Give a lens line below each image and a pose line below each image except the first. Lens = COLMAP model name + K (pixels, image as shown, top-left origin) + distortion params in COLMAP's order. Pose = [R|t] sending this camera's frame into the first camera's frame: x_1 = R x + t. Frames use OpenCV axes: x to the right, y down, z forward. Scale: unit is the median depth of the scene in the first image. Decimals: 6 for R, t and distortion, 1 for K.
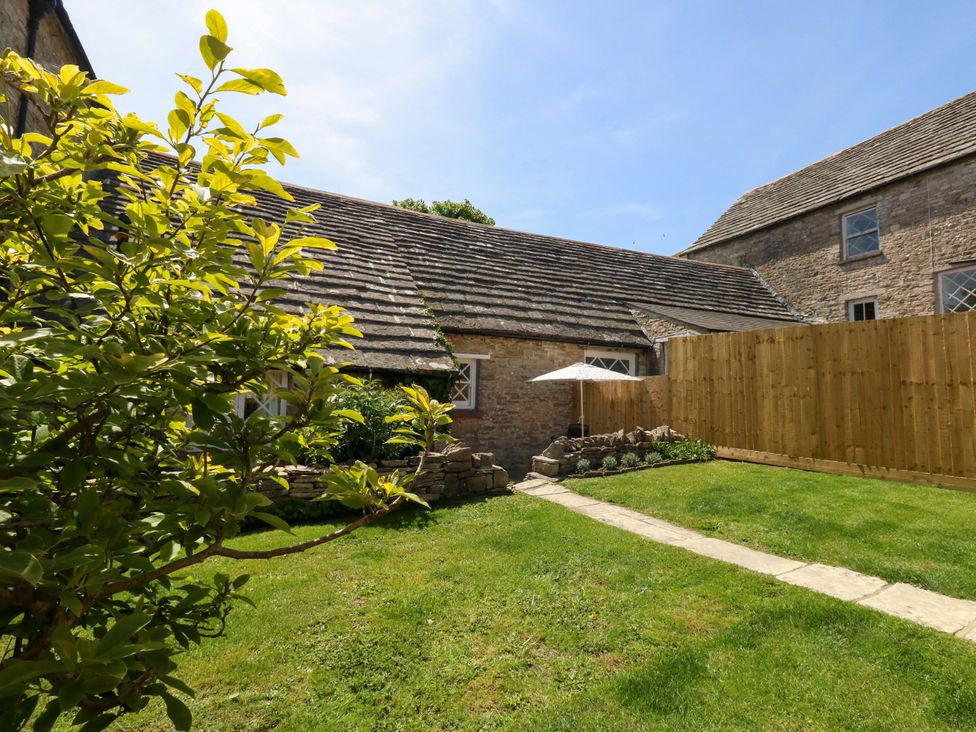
lens RADIAL K [[503.6, 0, 494.1], [0, 503.6, 359.8], [0, 0, 1]] dist [-0.001638, -0.000307]
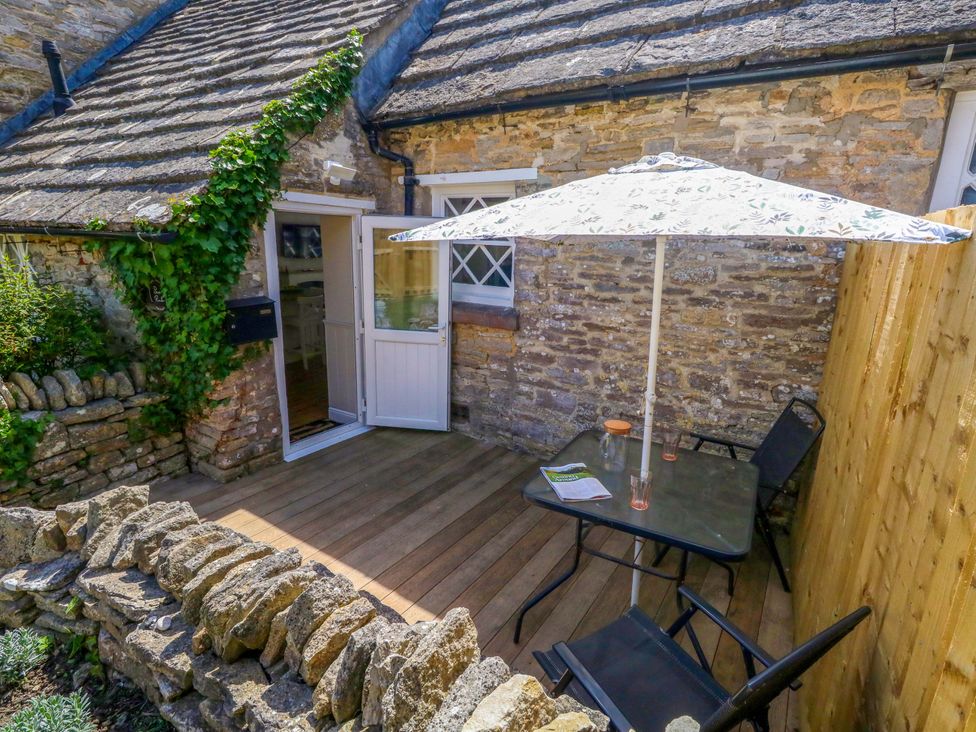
lens RADIAL K [[503.6, 0, 494.1], [0, 503.6, 359.8], [0, 0, 1]] dist [-0.001638, -0.000307]
pose [[0.524177, 0.195579, -0.828847, 0.290900], [0.057881, 0.962839, 0.263802, 0.025497], [0.849640, -0.186253, 0.493377, 0.723466]]
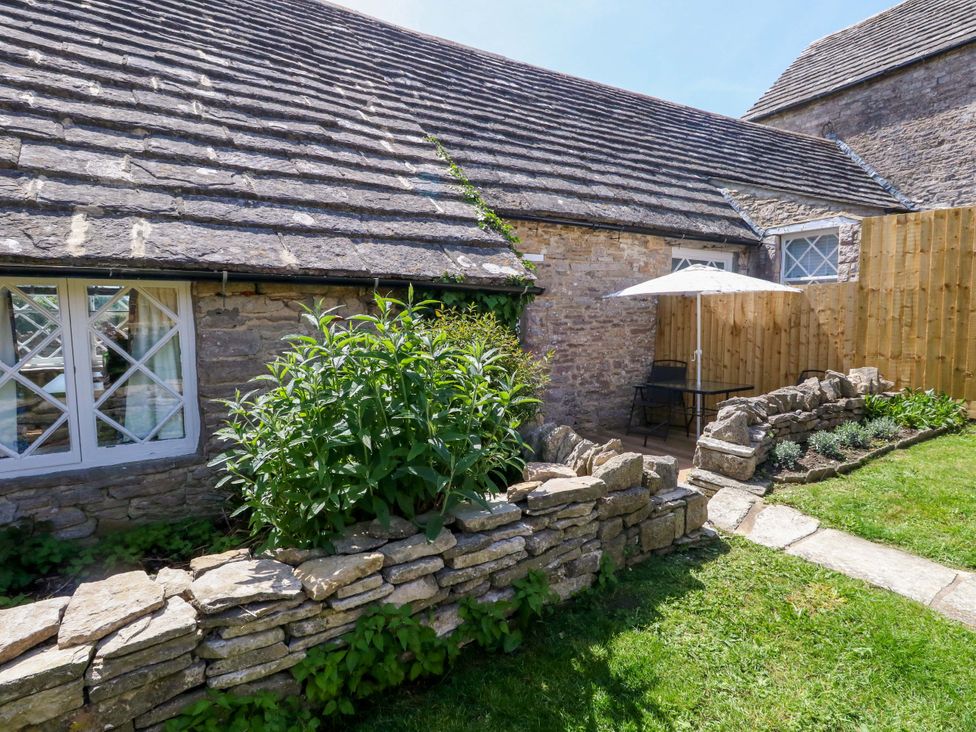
lens RADIAL K [[537.2, 0, 500.2], [0, 537.2, 365.3], [0, 0, 1]] dist [-0.001954, -0.000134]
pose [[0.995833, -0.029803, 0.086193, -0.114640], [0.014779, 0.985341, 0.169954, 0.010631], [-0.089995, -0.167972, 0.981675, 0.316811]]
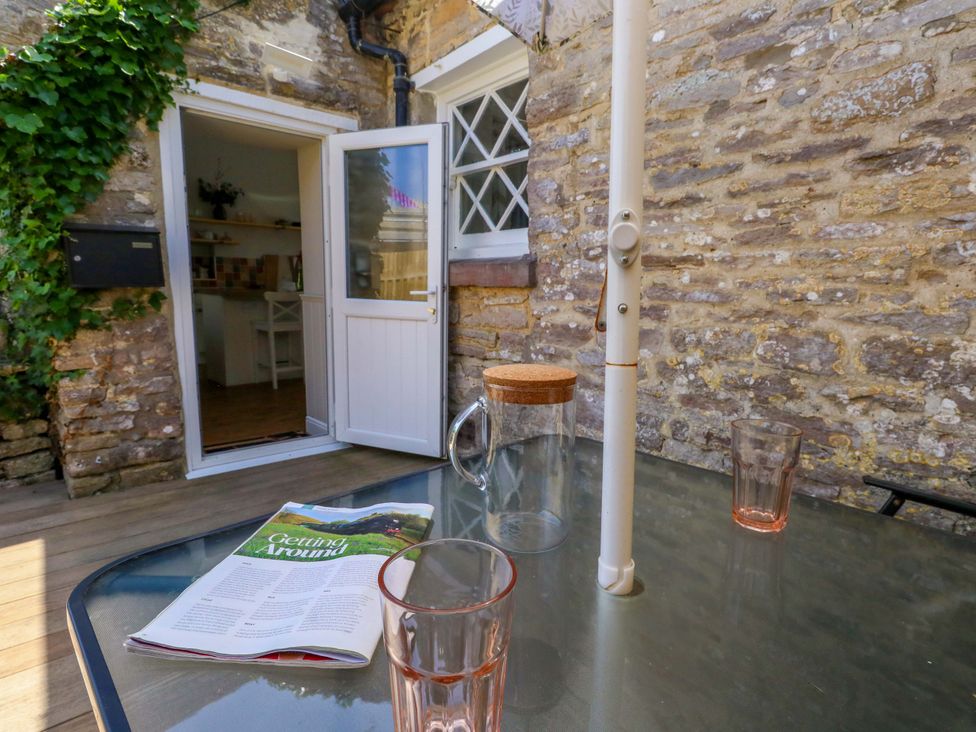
lens RADIAL K [[523.8, 0, 498.3], [0, 523.8, 360.7], [0, 0, 1]] dist [0.001416, 0.000584]
pose [[0.272516, 0.122765, -0.954287, 0.201187], [0.073744, 0.986244, 0.147935, 0.103198], [0.959321, -0.110688, 0.259714, 0.853402]]
